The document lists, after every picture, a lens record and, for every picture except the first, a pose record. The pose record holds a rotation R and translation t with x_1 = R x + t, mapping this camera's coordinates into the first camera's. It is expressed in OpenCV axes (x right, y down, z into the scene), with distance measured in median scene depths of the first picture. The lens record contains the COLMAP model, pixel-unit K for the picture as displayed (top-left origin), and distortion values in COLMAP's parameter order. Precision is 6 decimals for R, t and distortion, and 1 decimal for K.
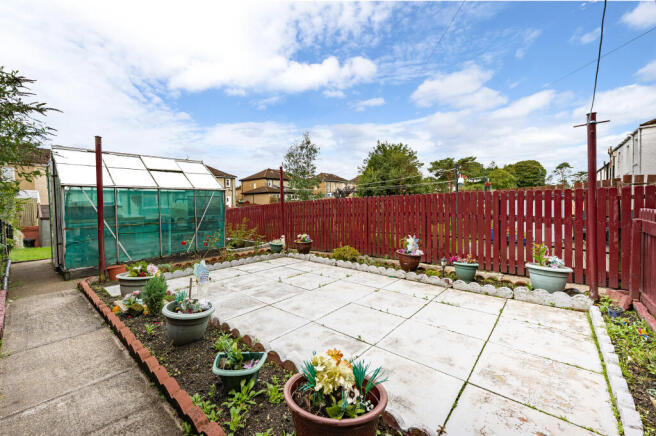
lens RADIAL K [[266.2, 0, 328.4], [0, 266.2, 213.5], [0, 0, 1]] dist [-0.002847, -0.000017]
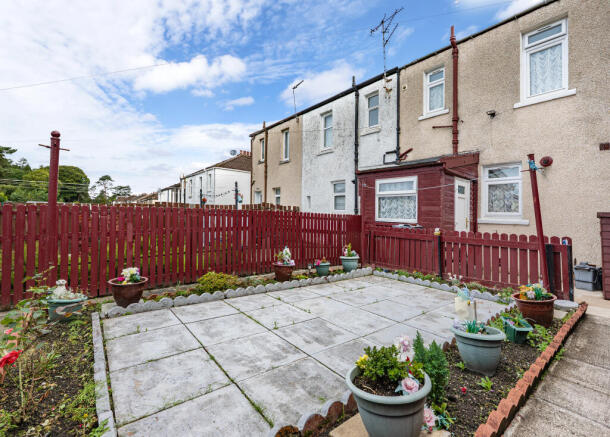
lens RADIAL K [[276.1, 0, 306.5], [0, 276.1, 215.8], [0, 0, 1]] dist [-0.003028, -0.000822]
pose [[0.181383, 0.025210, 0.983089, -0.920538], [0.003177, 0.999651, -0.026220, -0.026918], [-0.983407, 0.007880, 0.181239, 0.799499]]
